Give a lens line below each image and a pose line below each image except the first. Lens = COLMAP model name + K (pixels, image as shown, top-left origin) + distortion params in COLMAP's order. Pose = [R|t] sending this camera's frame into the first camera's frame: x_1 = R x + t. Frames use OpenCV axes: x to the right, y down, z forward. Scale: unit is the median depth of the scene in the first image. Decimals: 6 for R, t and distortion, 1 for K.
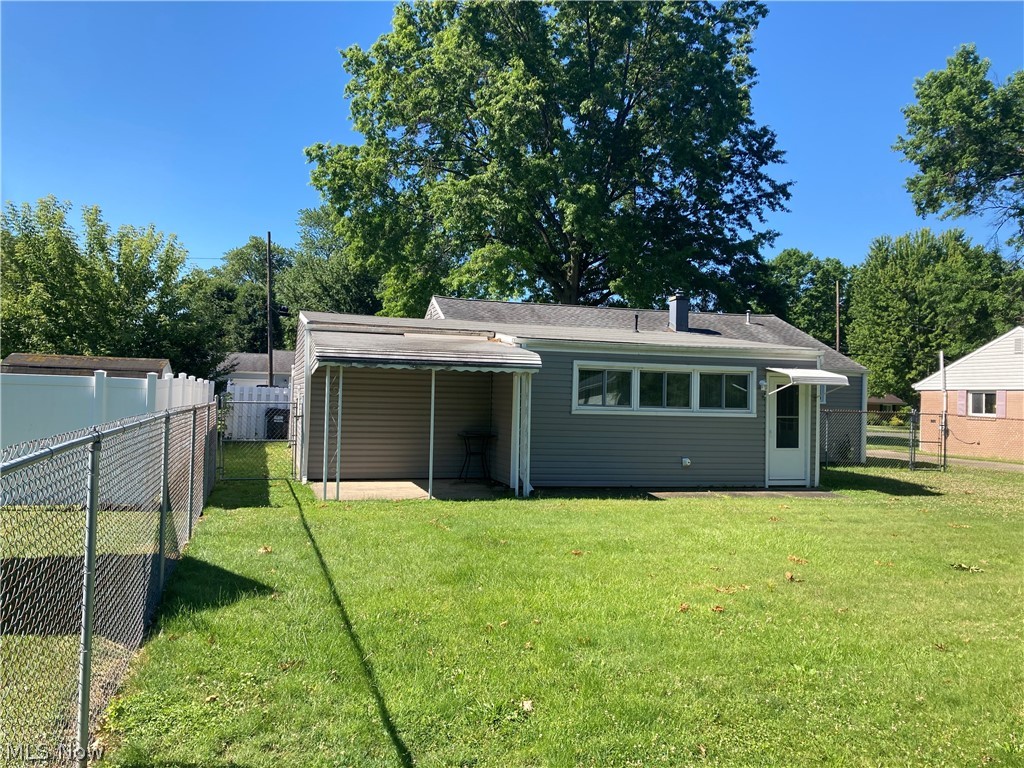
lens RADIAL K [[838.9, 0, 517.1], [0, 838.9, 385.1], [0, 0, 1]] dist [0.045867, -0.062214]
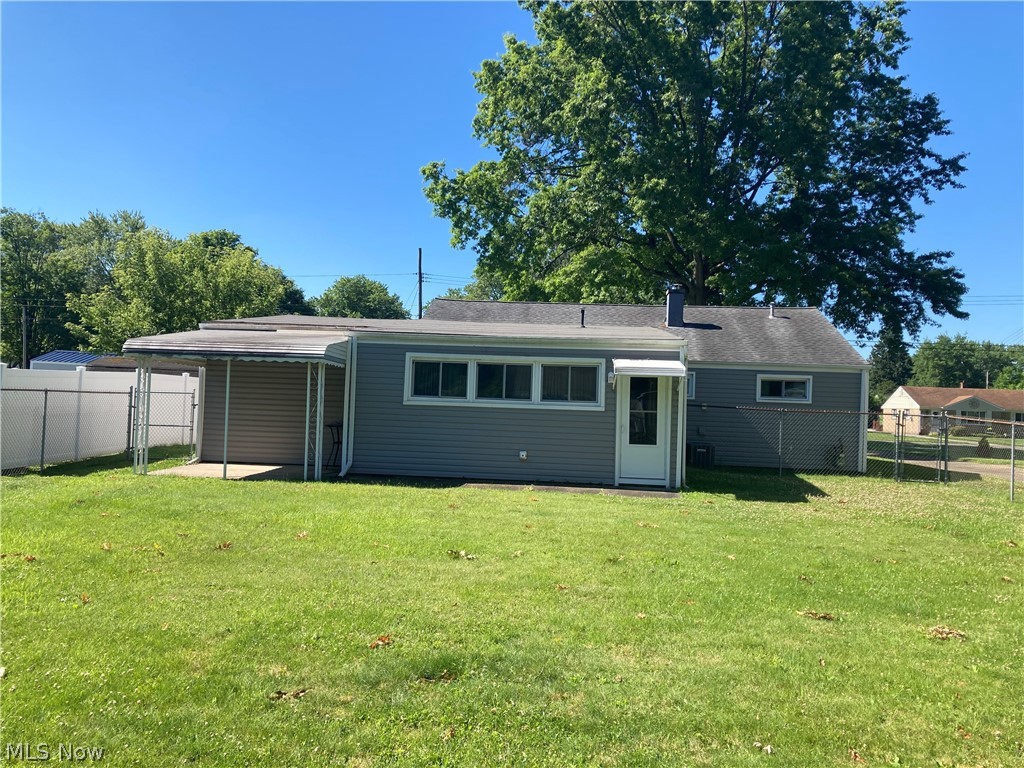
lens RADIAL K [[838.9, 0, 511.6], [0, 838.9, 388.7], [0, 0, 1]] dist [0.045867, -0.062214]
pose [[0.937484, 0.002341, -0.348021, 0.505191], [-0.005512, 0.999952, -0.008122, 0.020835], [0.347985, 0.009532, 0.937452, 0.074006]]
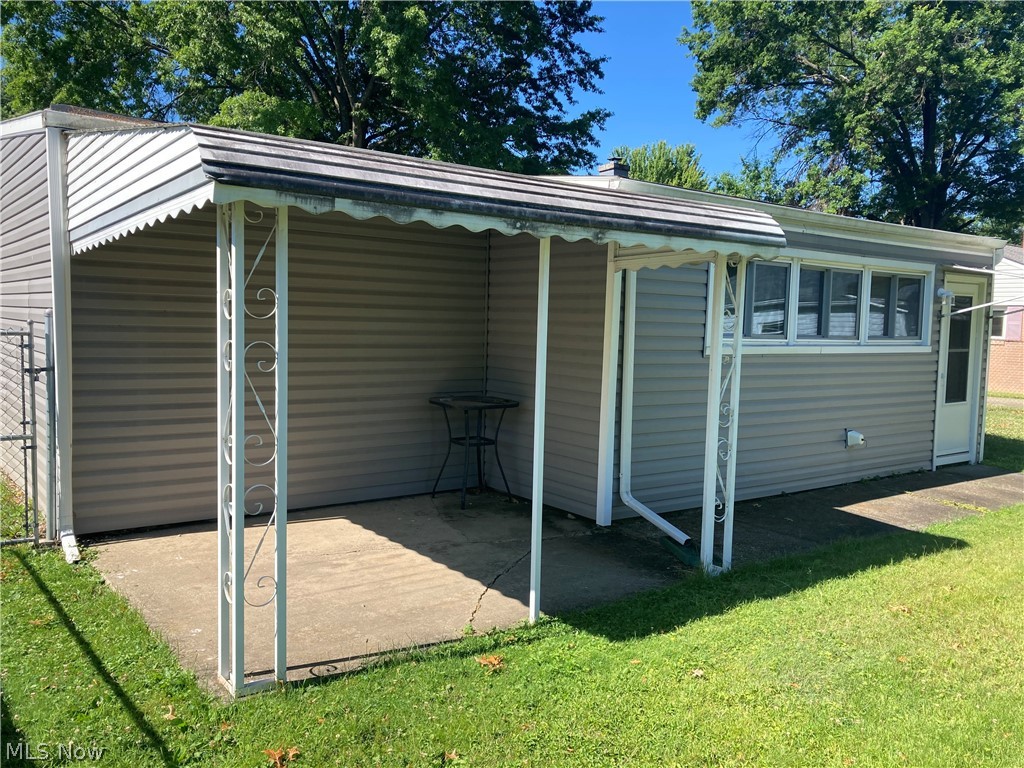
lens RADIAL K [[838.9, 0, 514.0], [0, 838.9, 379.8], [0, 0, 1]] dist [0.045867, -0.062214]
pose [[0.934420, -0.024441, 0.355335, -0.184827], [-0.010382, 0.995350, 0.095765, 0.004305], [-0.356023, -0.093174, 0.929821, 0.550352]]
